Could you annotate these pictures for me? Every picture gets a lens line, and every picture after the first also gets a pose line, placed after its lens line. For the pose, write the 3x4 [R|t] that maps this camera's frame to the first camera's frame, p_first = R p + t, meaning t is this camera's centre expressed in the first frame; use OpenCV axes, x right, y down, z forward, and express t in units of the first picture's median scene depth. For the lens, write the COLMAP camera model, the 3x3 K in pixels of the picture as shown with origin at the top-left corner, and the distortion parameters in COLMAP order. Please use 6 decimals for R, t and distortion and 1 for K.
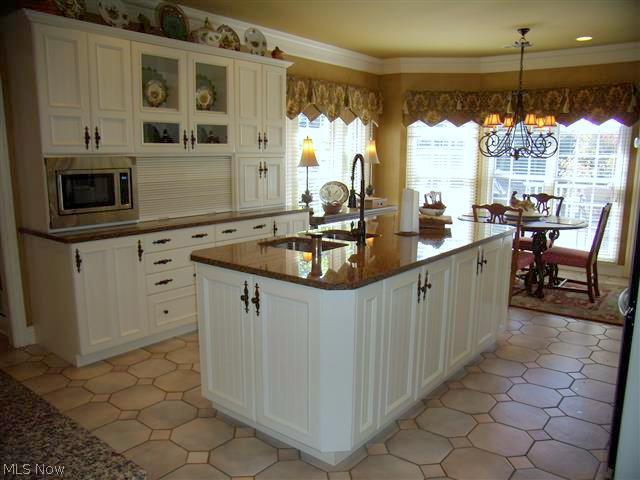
lens RADIAL K [[508.9, 0, 316.7], [0, 508.9, 240.8], [0, 0, 1]] dist [-0.170457, 0.166613]
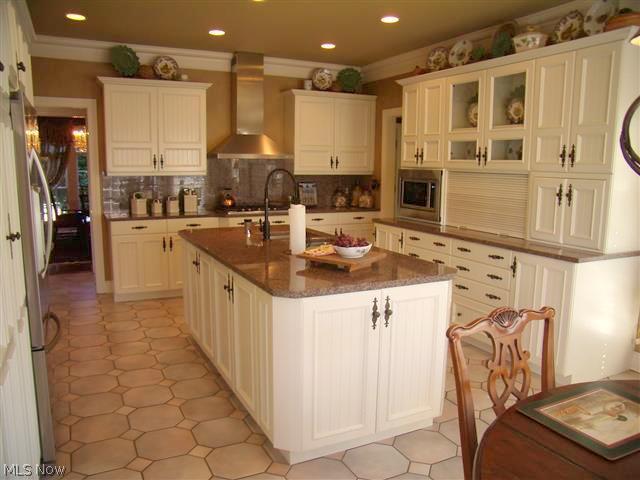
lens RADIAL K [[508.9, 0, 316.7], [0, 508.9, 240.8], [0, 0, 1]] dist [-0.170457, 0.166613]
pose [[-0.412552, 0.116918, -0.903400, 0.819122], [-0.180222, 0.961650, 0.206758, -0.185787], [0.892928, 0.248111, -0.375659, 1.124703]]
